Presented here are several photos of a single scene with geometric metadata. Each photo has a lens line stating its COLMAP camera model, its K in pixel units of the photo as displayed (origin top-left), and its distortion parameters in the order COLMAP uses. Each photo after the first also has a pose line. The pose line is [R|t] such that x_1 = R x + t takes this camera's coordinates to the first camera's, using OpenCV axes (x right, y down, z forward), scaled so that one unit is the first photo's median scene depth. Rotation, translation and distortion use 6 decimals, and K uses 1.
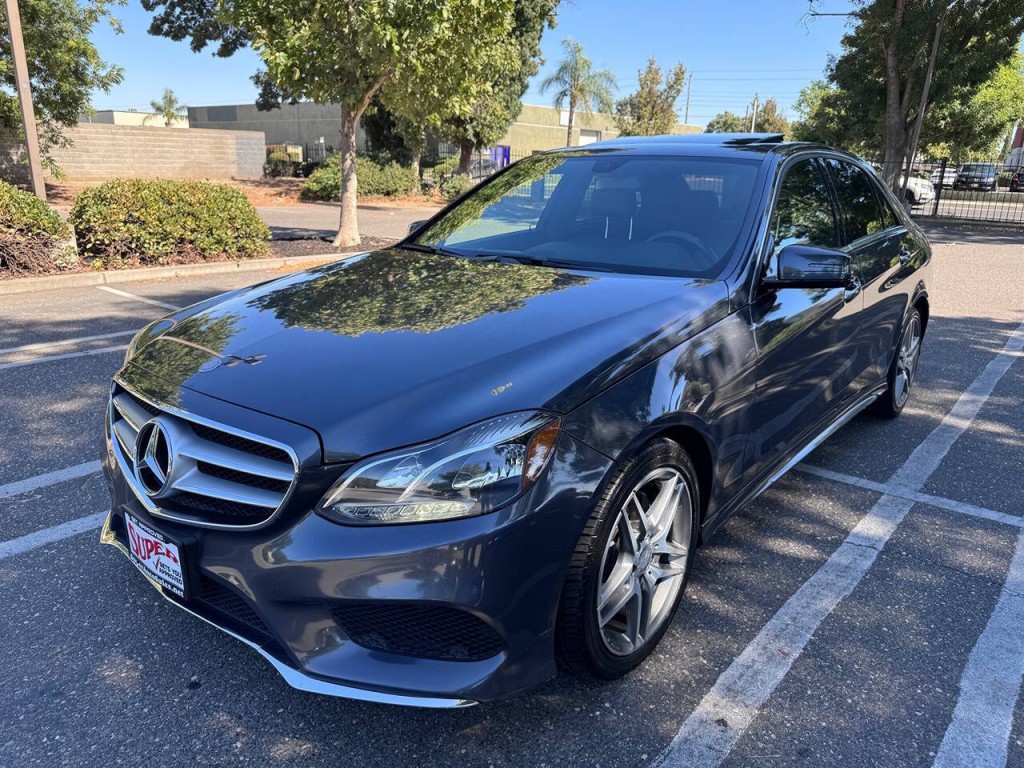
lens RADIAL K [[722.3, 0, 521.9], [0, 722.3, 380.0], [0, 0, 1]] dist [0.058288, -0.077856]
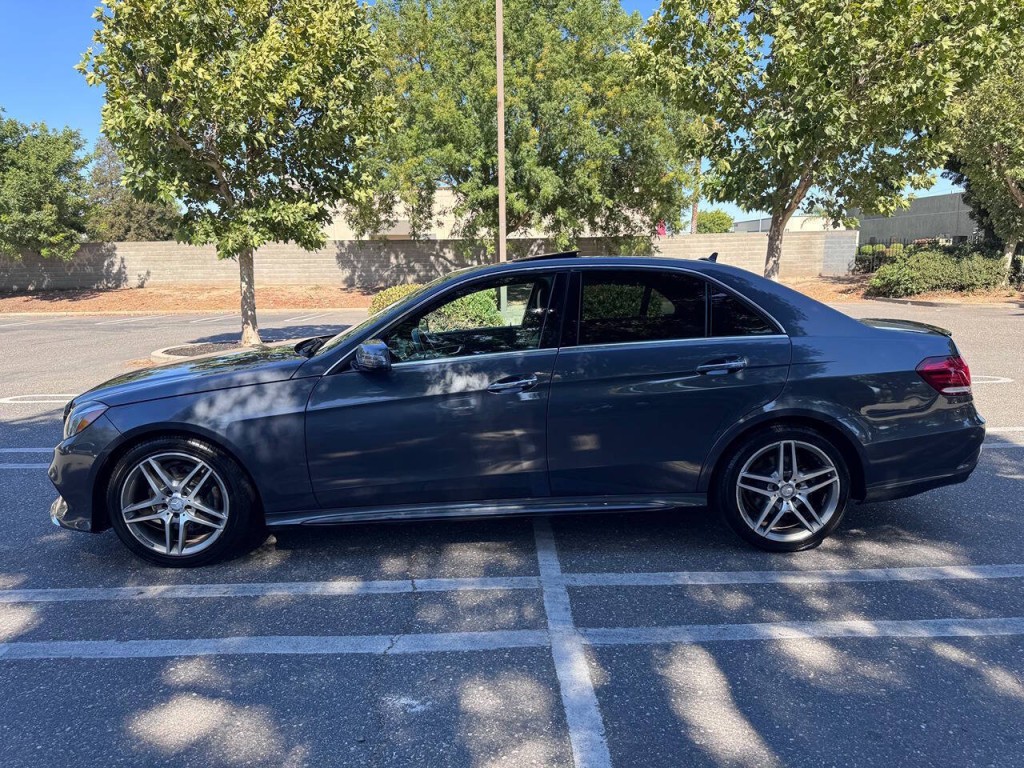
lens RADIAL K [[722.3, 0, 504.4], [0, 722.3, 379.9], [0, 0, 1]] dist [0.058288, -0.077856]
pose [[0.642293, 0.090266, -0.761125, 0.140145], [-0.186091, 0.981693, -0.040613, -0.007783], [0.743525, 0.167724, 0.647332, 0.028814]]
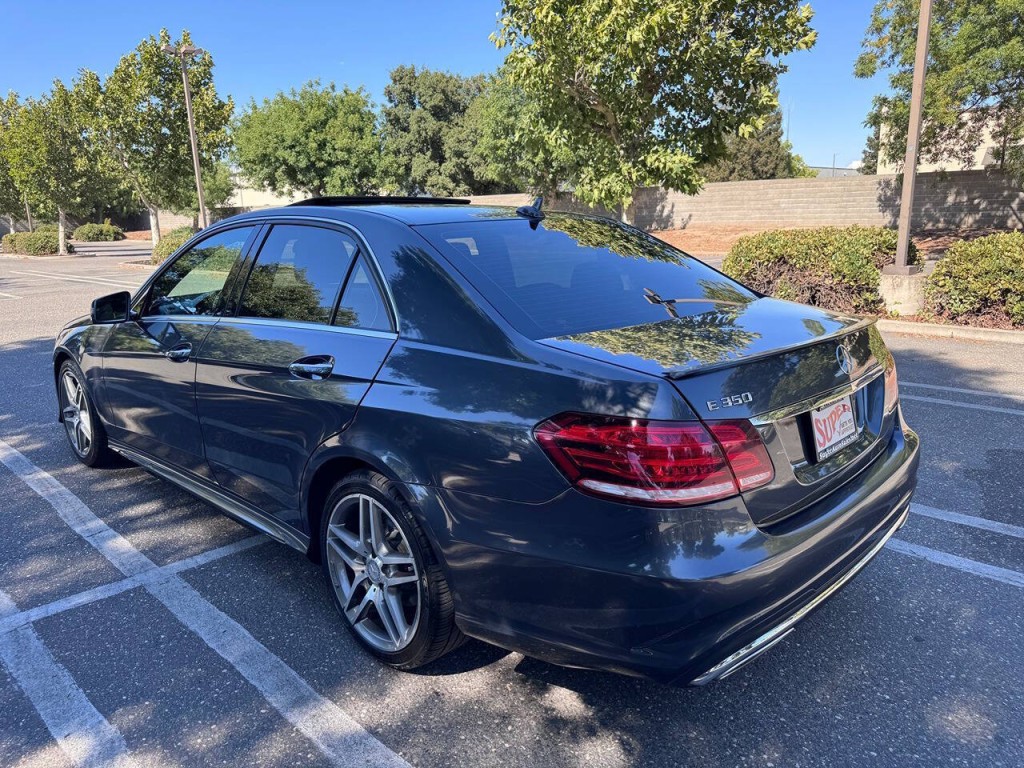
lens RADIAL K [[722.3, 0, 513.6], [0, 722.3, 394.5], [0, 0, 1]] dist [0.058288, -0.077856]
pose [[-0.088550, 0.219579, -0.971568, 0.152837], [-0.255805, 0.937672, 0.235233, -0.046308], [0.962664, 0.269361, -0.026861, 0.163203]]
